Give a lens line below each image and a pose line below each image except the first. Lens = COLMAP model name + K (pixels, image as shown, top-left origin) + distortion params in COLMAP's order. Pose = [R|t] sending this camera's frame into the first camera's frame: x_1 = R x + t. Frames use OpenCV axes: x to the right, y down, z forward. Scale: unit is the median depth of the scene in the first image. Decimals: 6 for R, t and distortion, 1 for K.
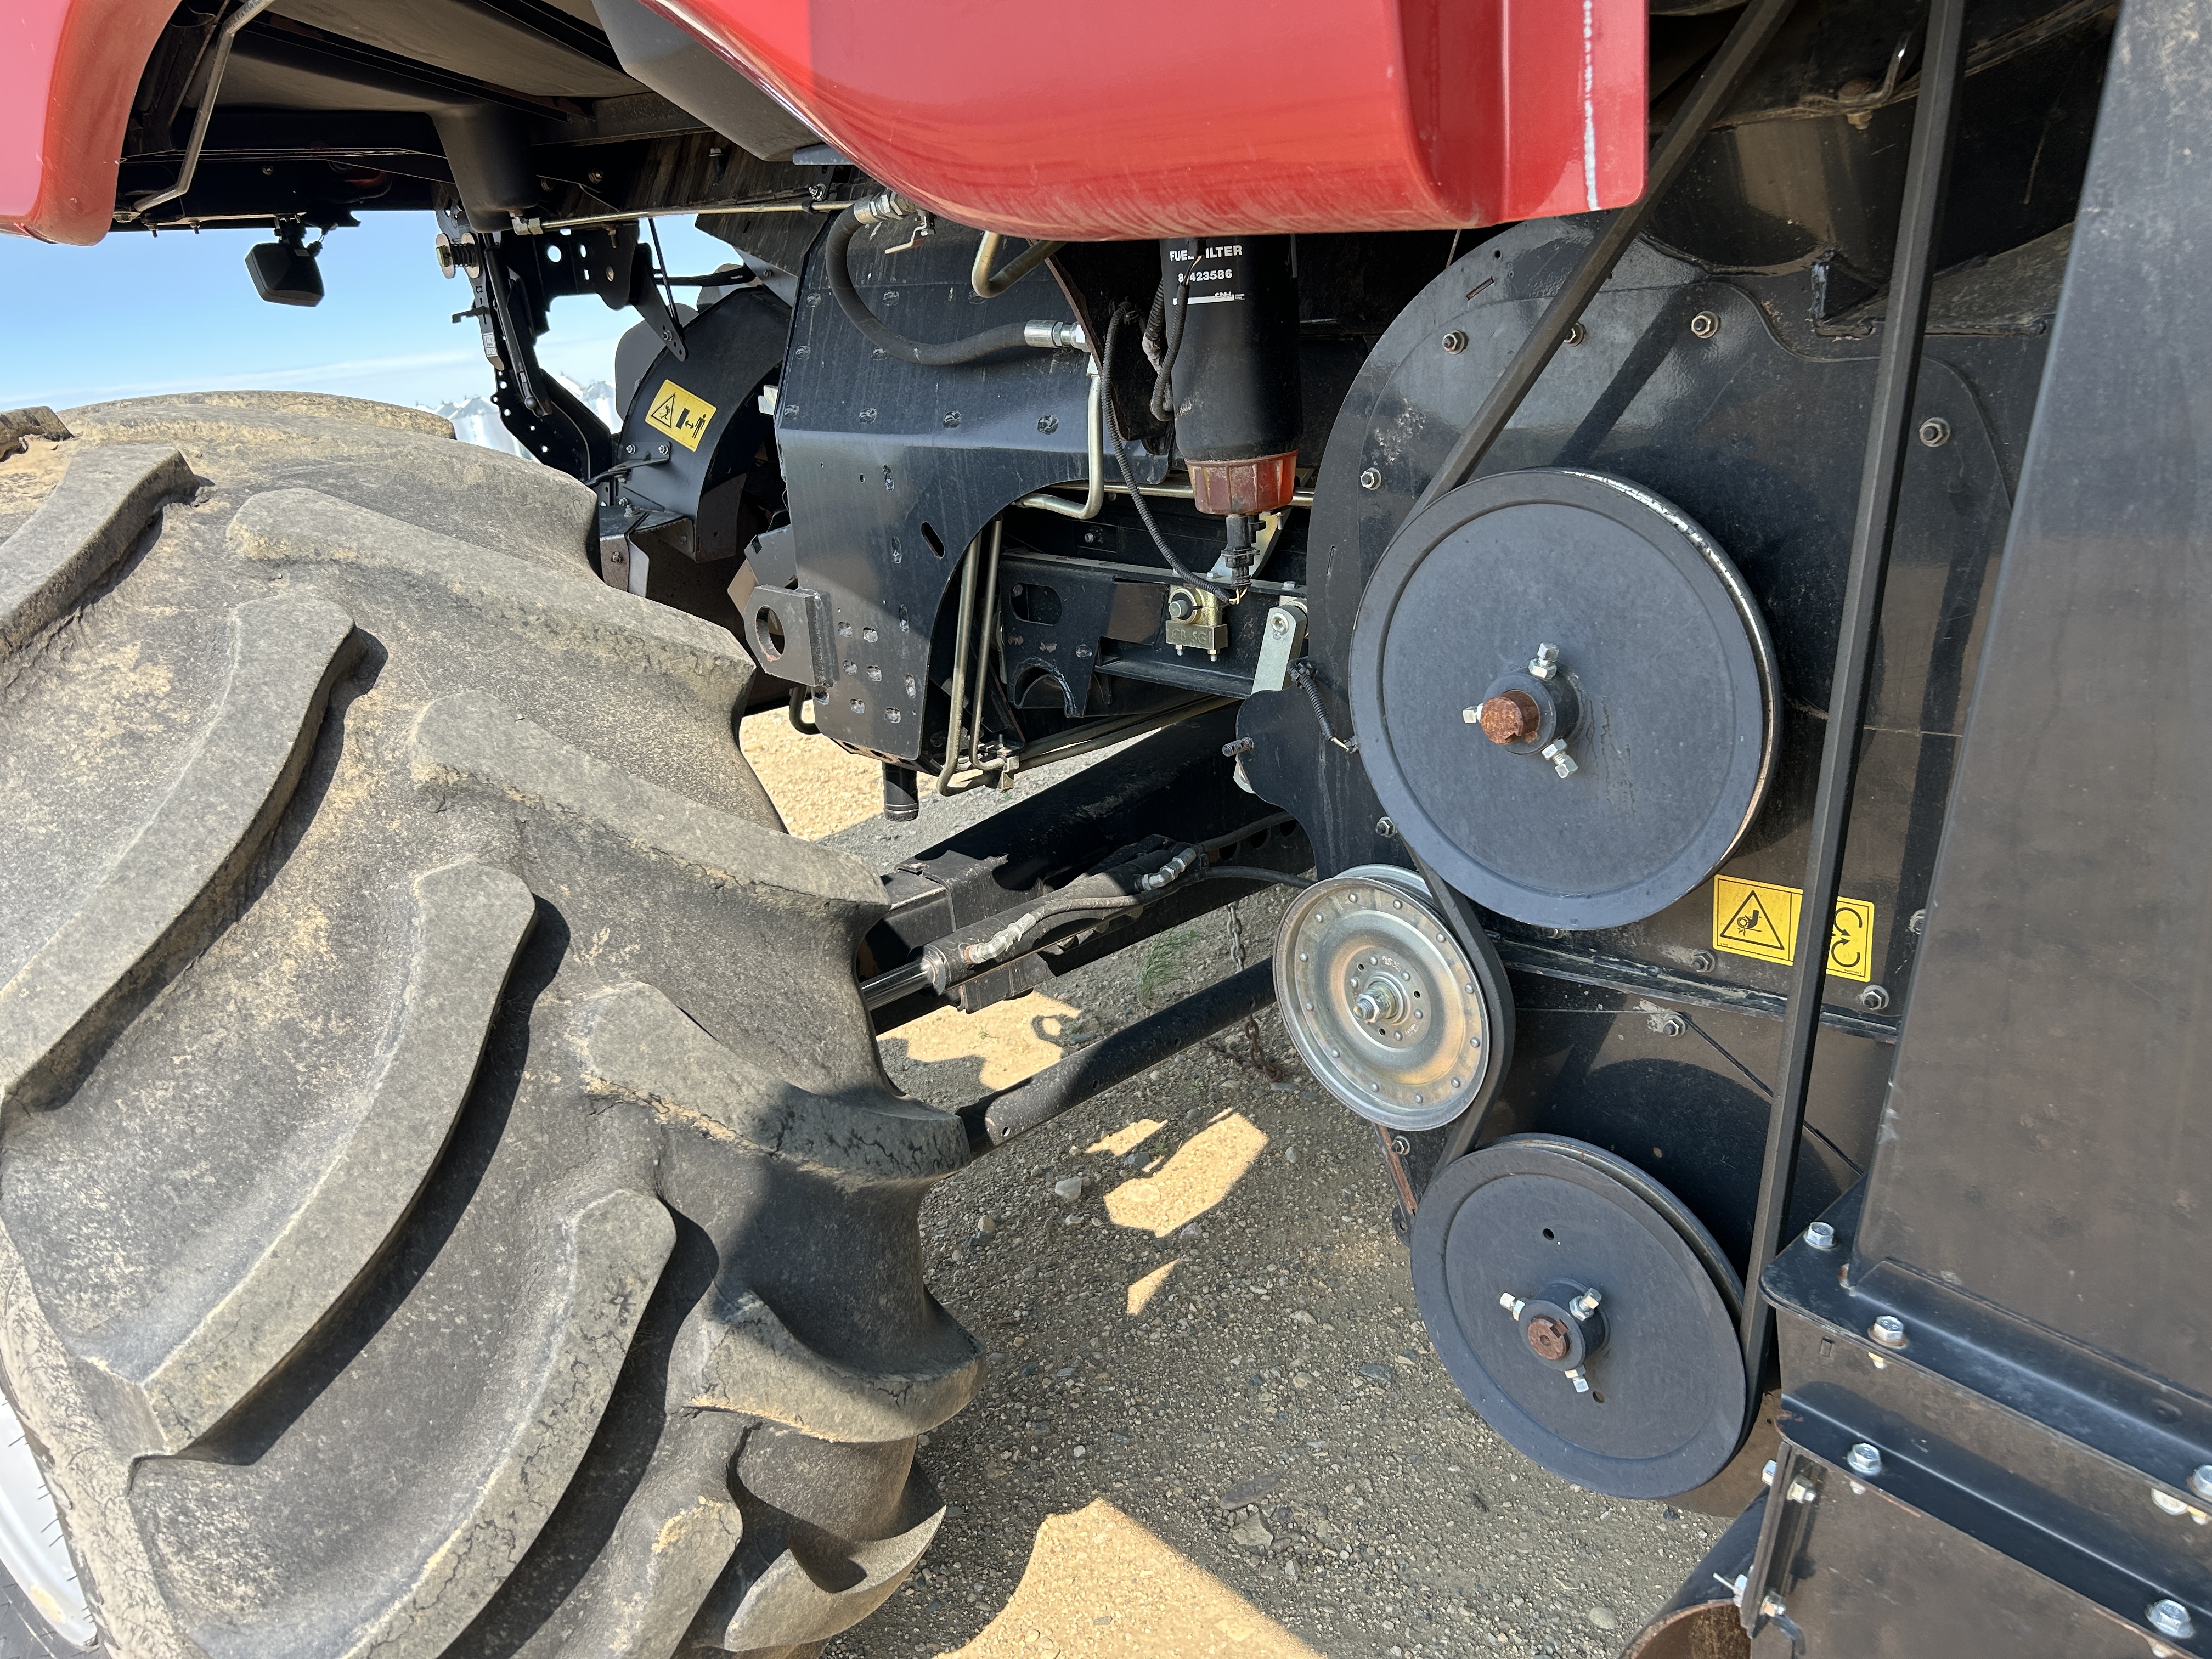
lens RADIAL K [[1688.2, 0, 1109.0], [0, 1688.2, 840.2], [0, 0, 1]] dist [0.037613, -0.032913]
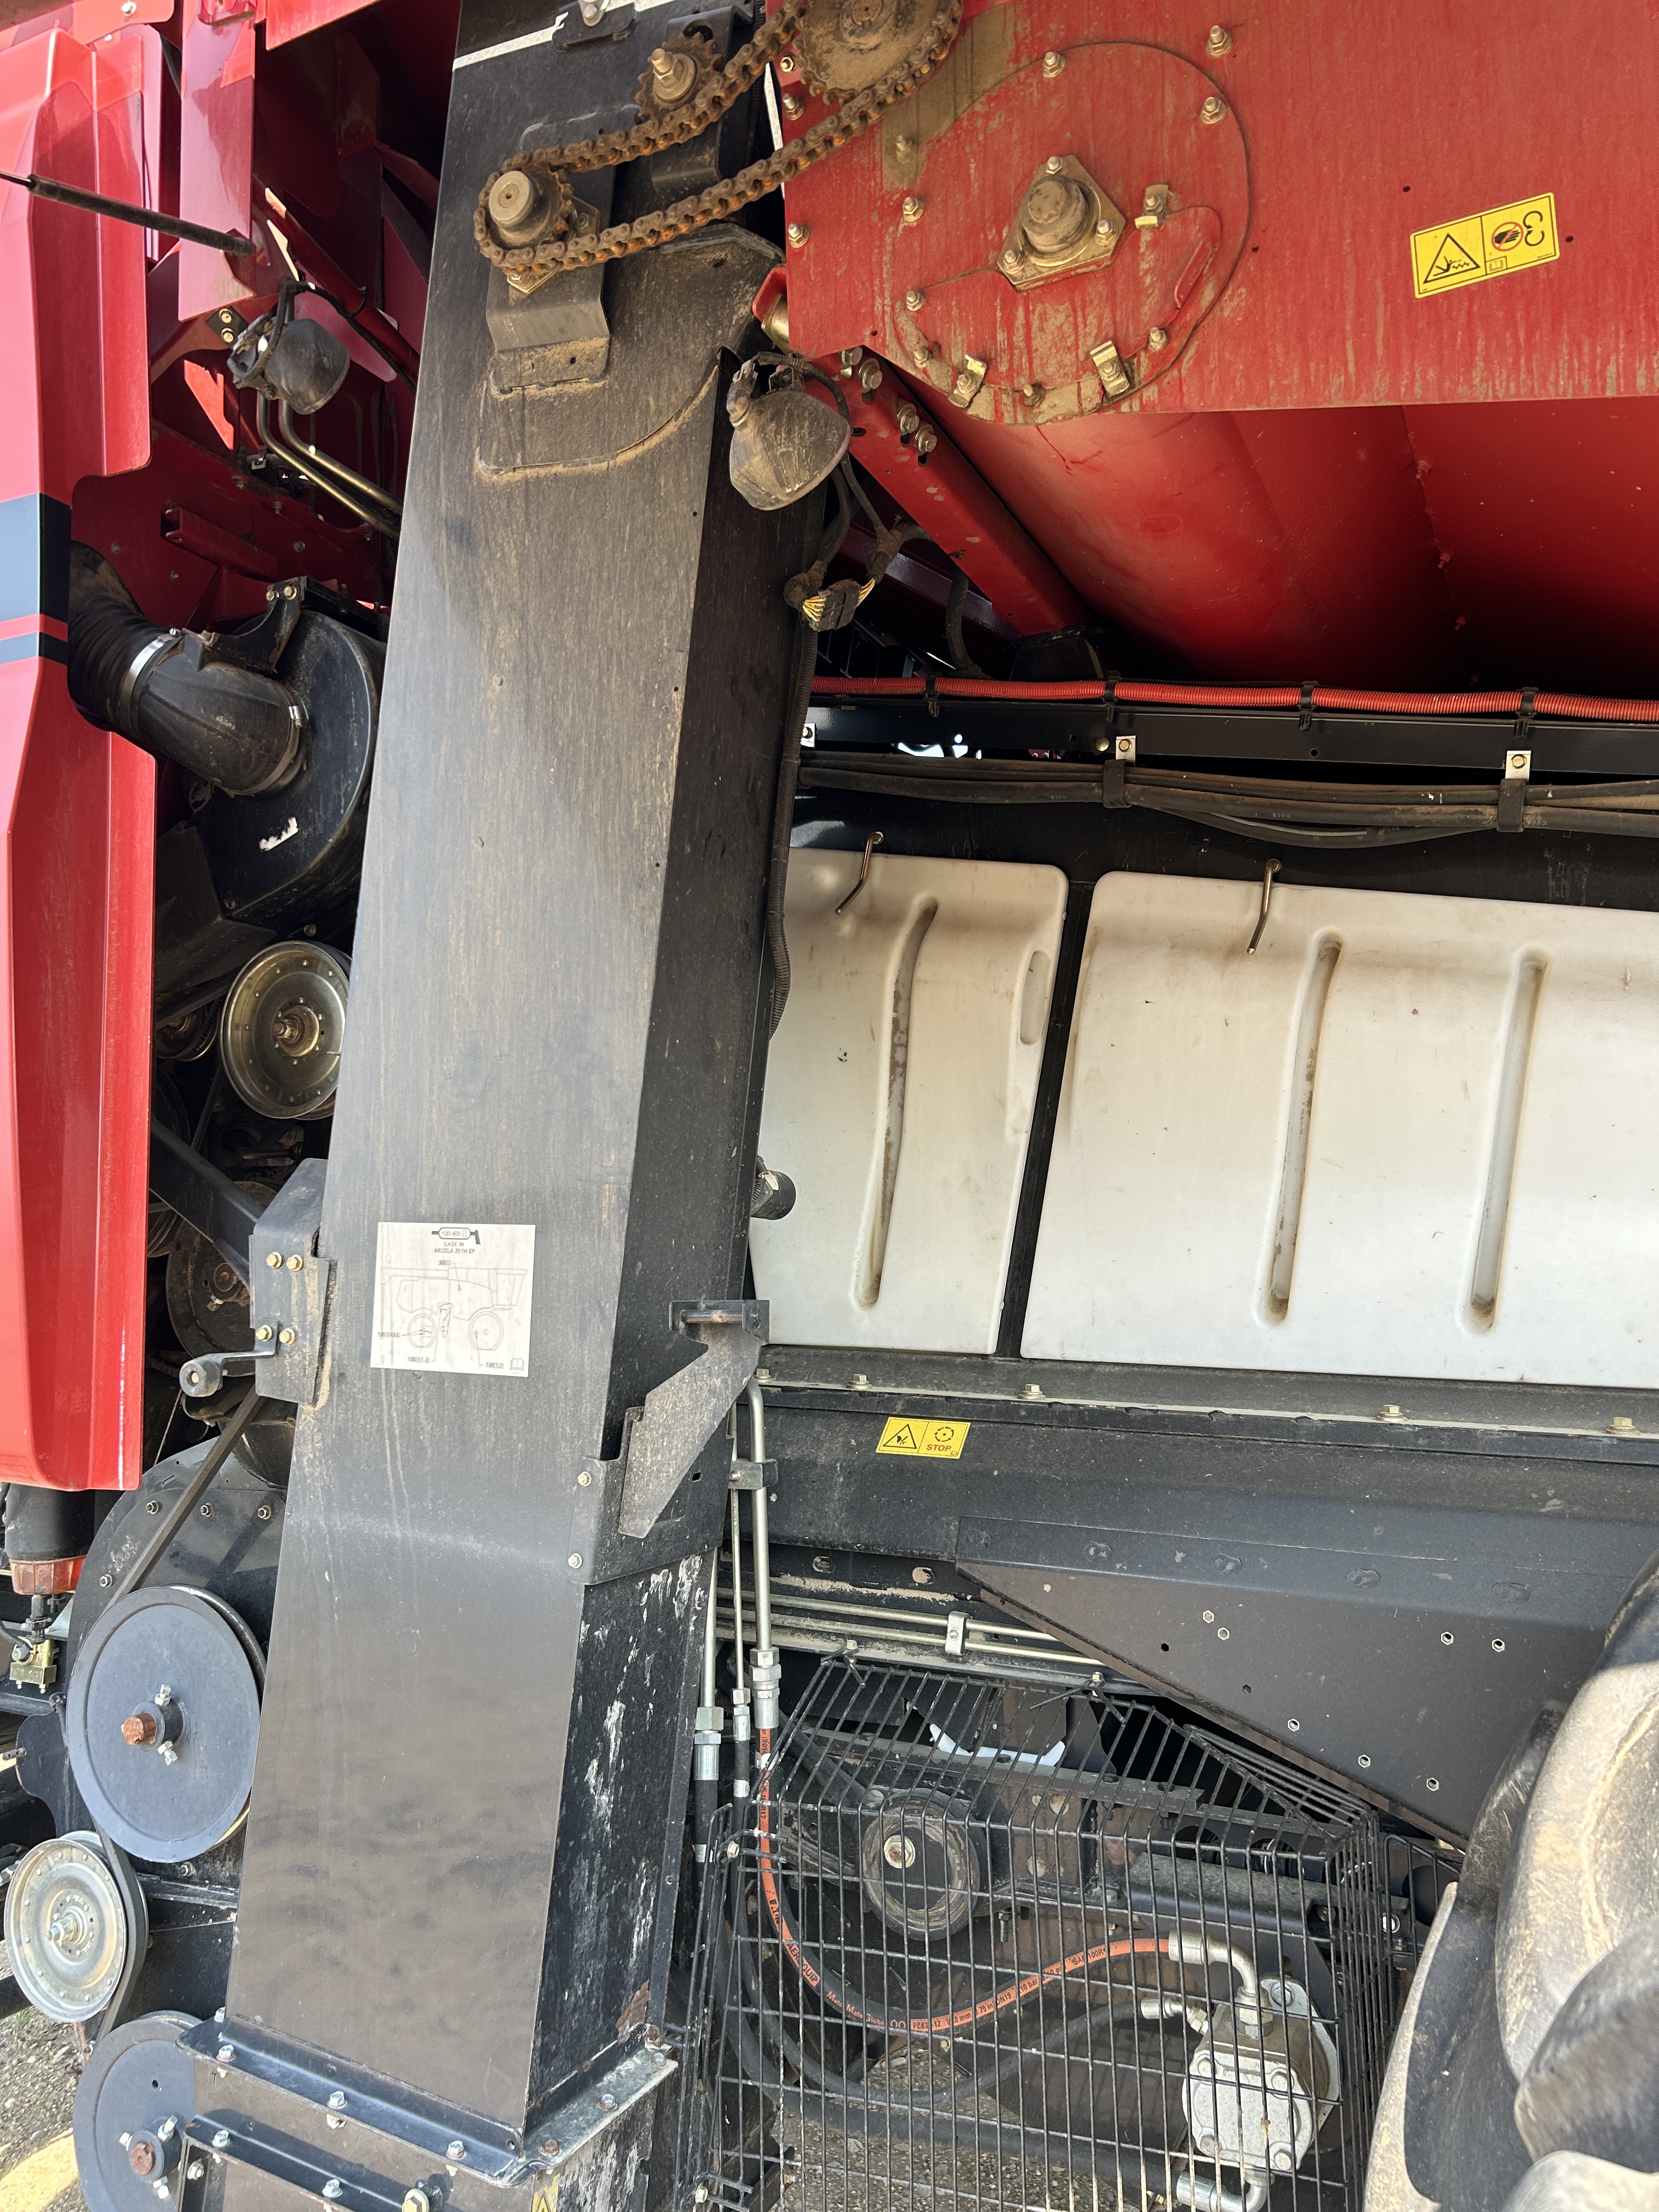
lens RADIAL K [[1688.2, 0, 831.4], [0, 1688.2, 1094.1], [0, 0, 1]] dist [0.037613, -0.032913]
pose [[0.935736, 0.107097, 0.336049, 0.223415], [0.044989, 0.908760, -0.414887, 0.086899], [-0.349821, 0.403343, 0.845541, -0.938066]]
